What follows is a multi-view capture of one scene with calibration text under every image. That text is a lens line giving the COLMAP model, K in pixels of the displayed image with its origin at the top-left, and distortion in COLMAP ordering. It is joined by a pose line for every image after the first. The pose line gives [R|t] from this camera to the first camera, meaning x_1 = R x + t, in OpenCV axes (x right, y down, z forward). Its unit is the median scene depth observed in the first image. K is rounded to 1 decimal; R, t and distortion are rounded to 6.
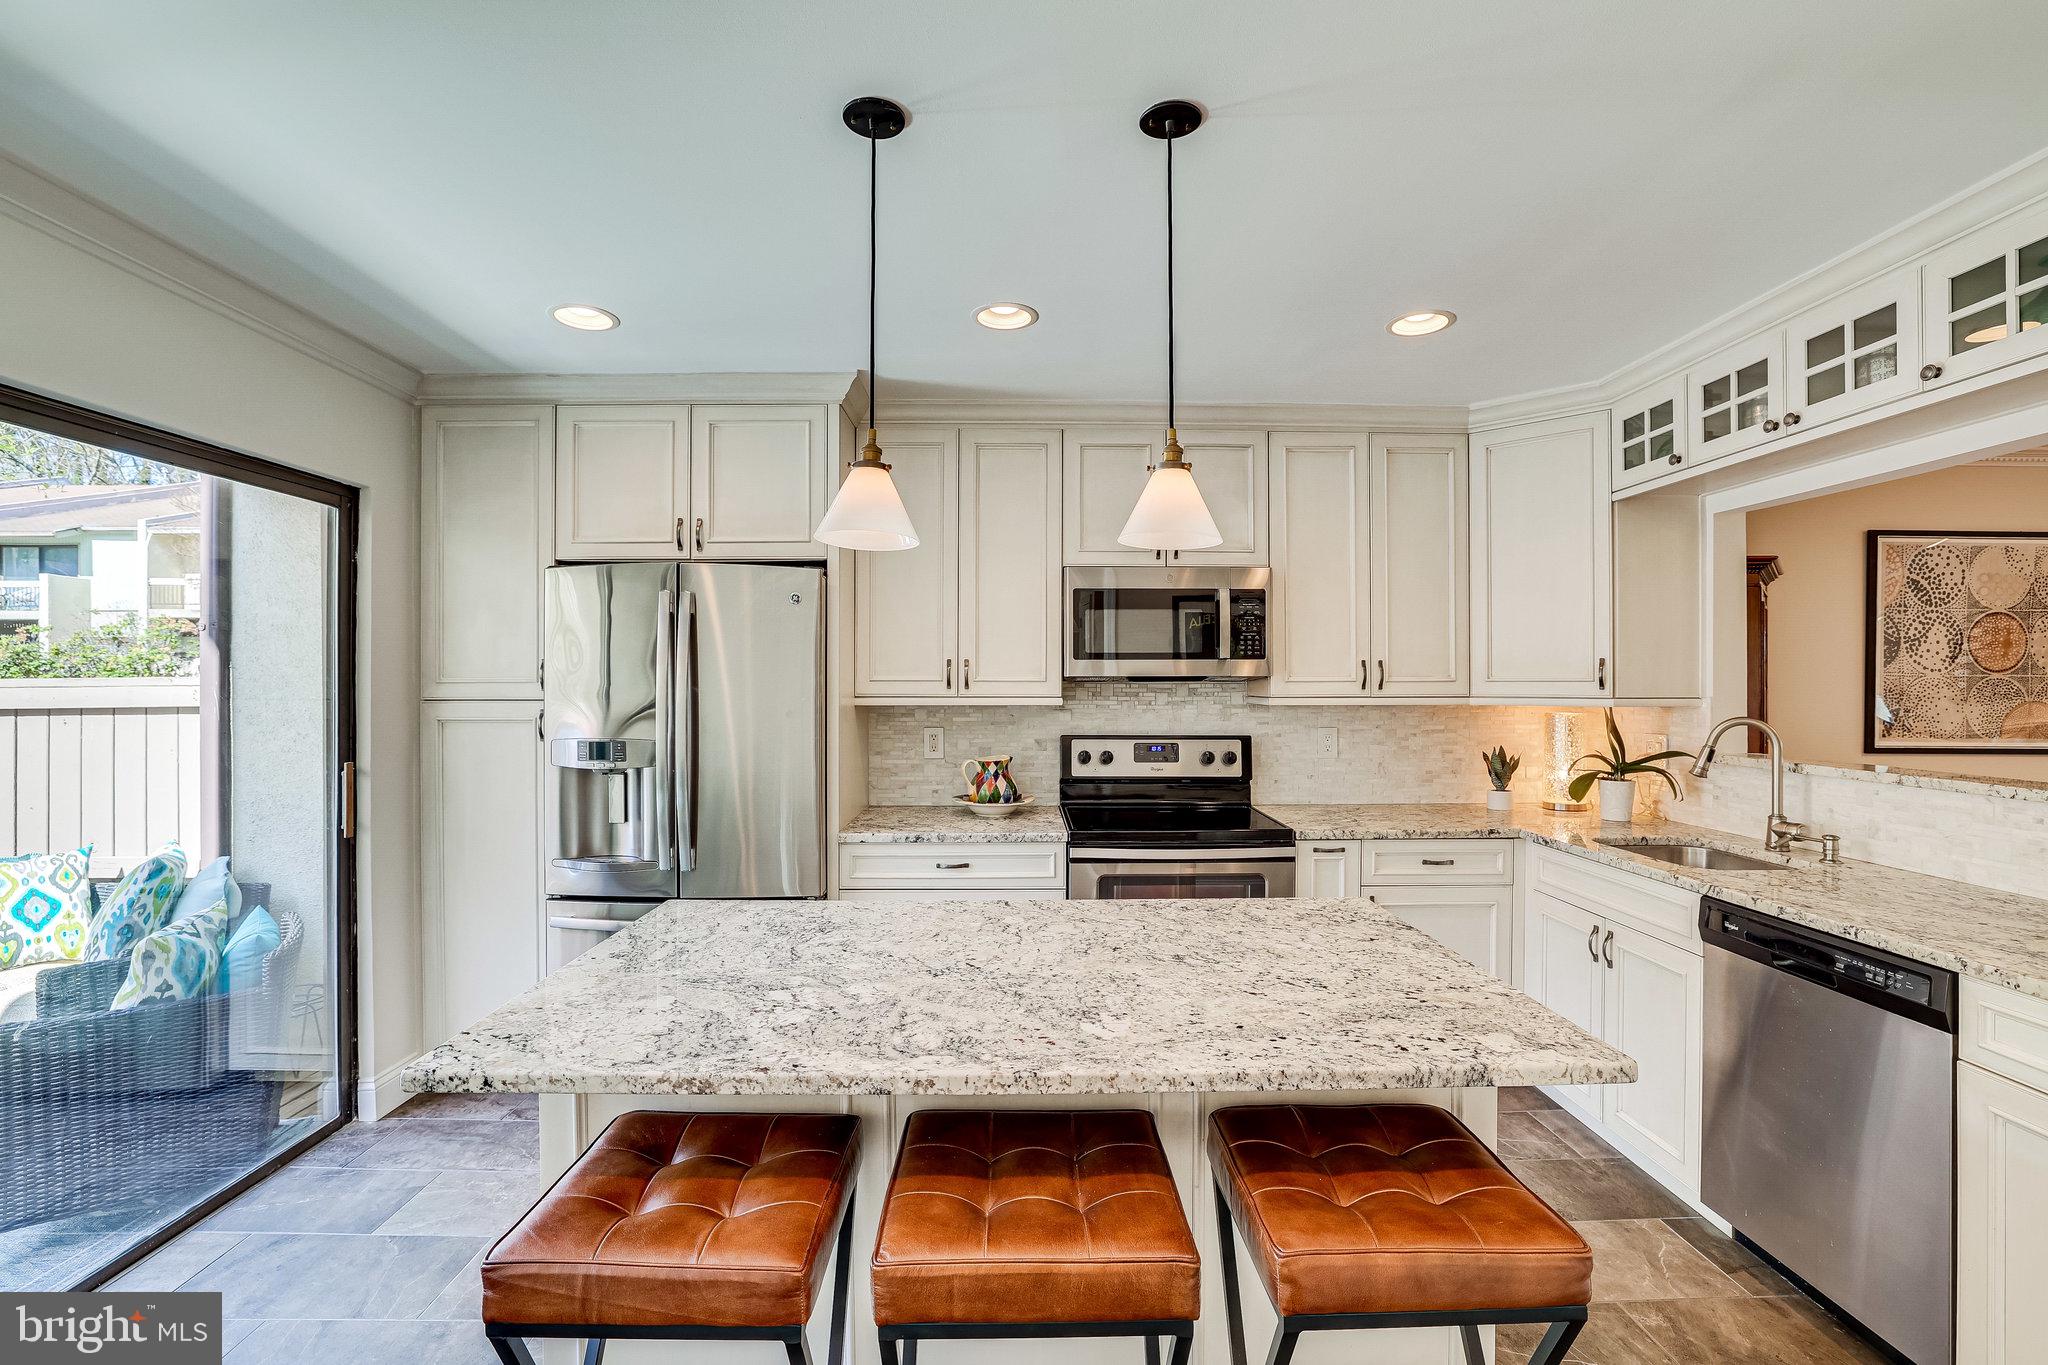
lens RADIAL K [[910.3, 0, 1024.0], [0, 910.3, 682.5], [0, 0, 1]] dist [-0.039554, 0.014052]
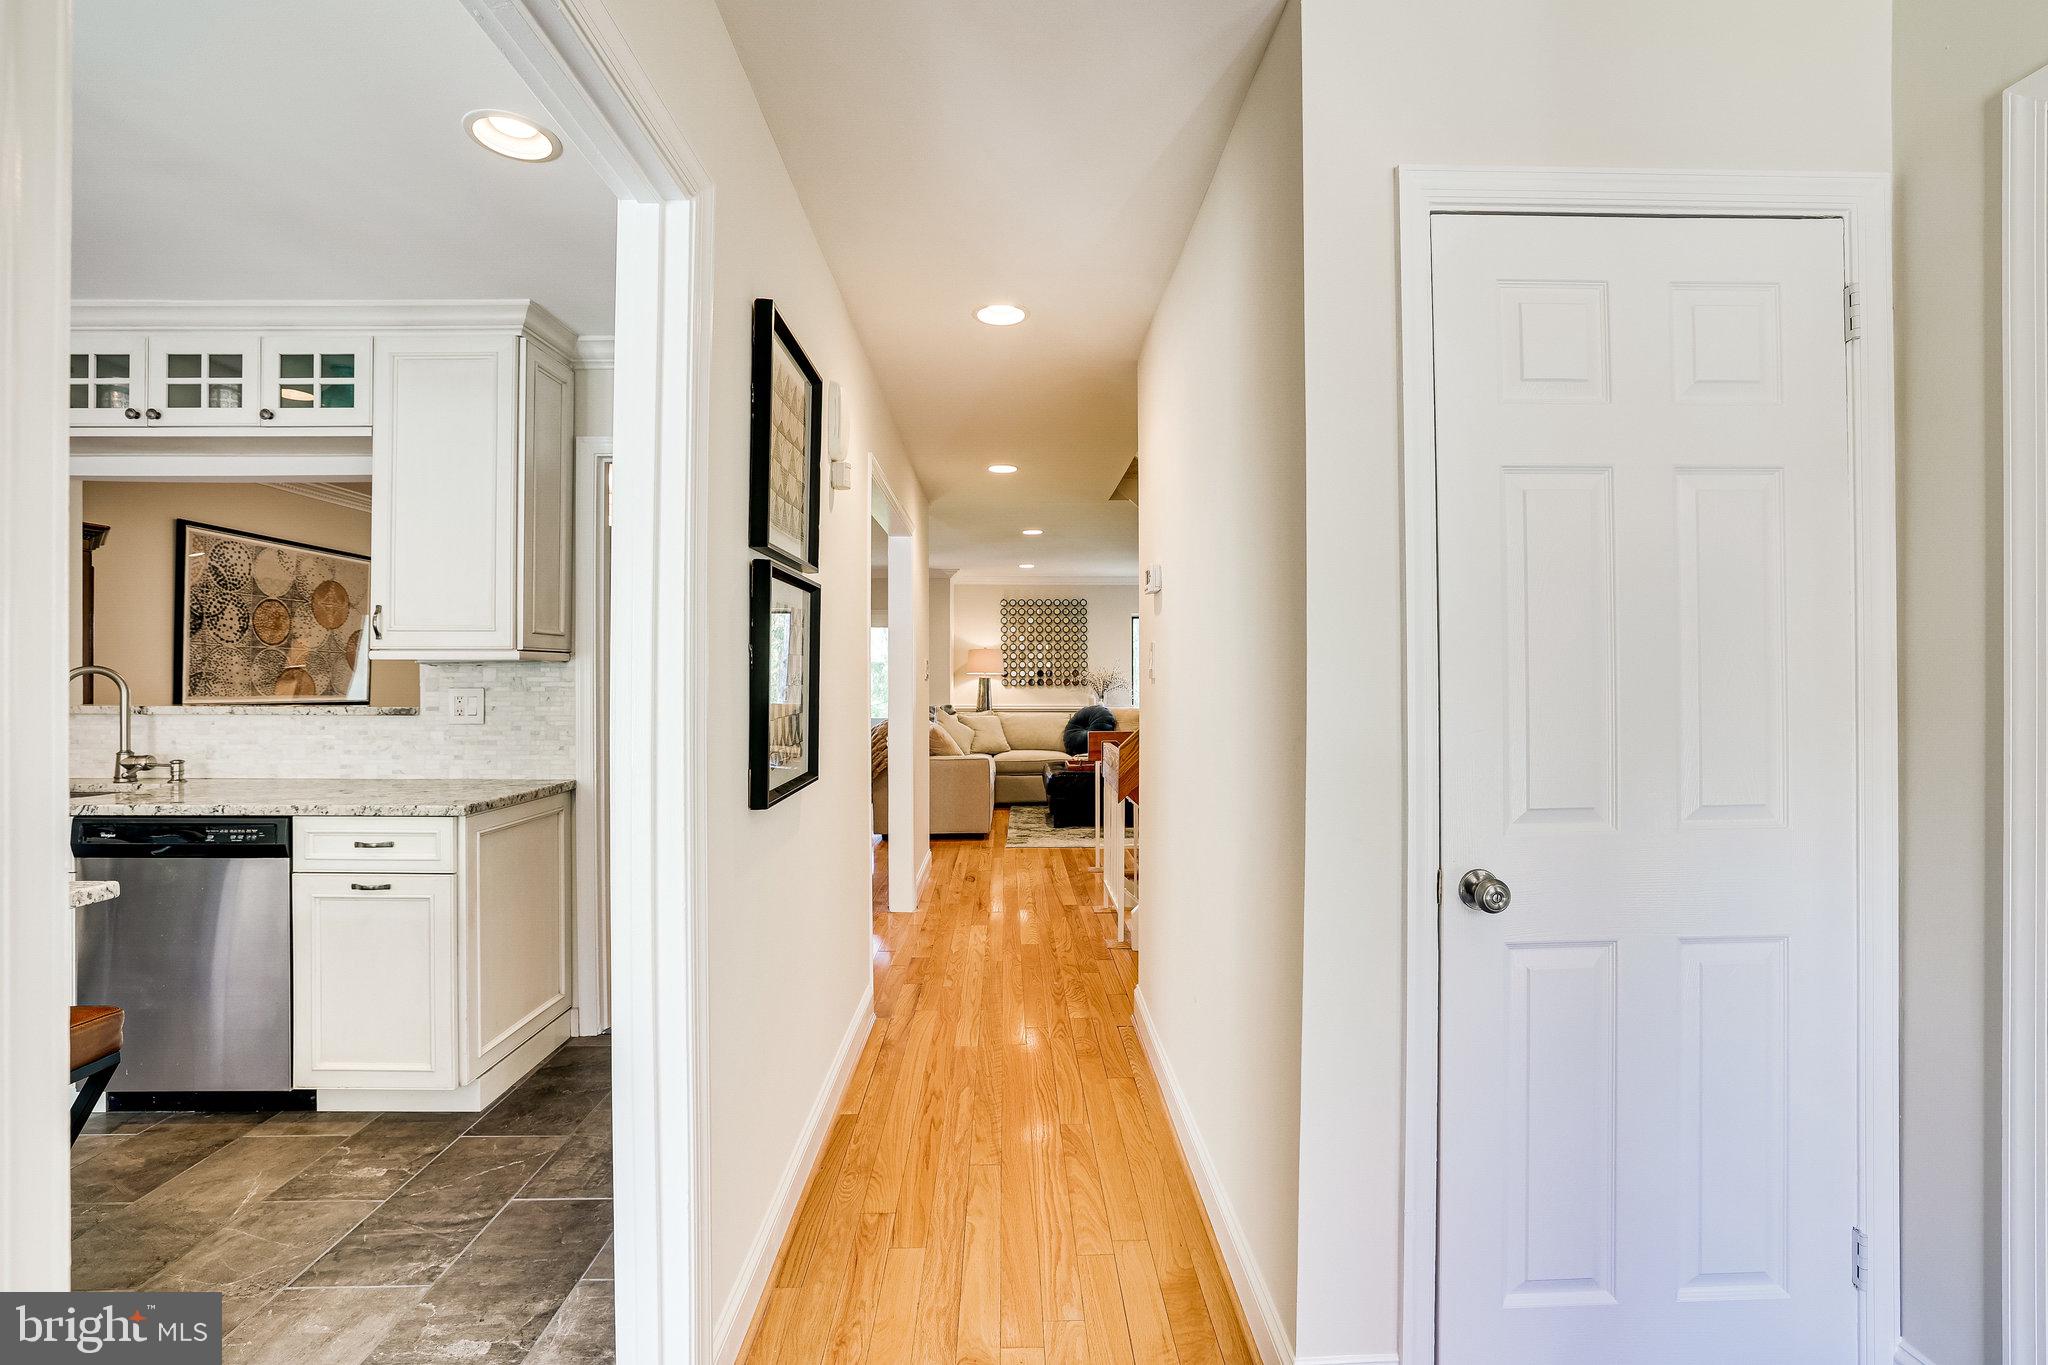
lens RADIAL K [[910.3, 0, 1024.0], [0, 910.3, 682.5], [0, 0, 1]] dist [-0.039554, 0.014052]
pose [[0.005676, 0.001605, 0.999983, -0.322929], [-0.004103, 0.999990, -0.001582, 0.062930], [-0.999975, -0.004094, 0.005683, -0.183810]]
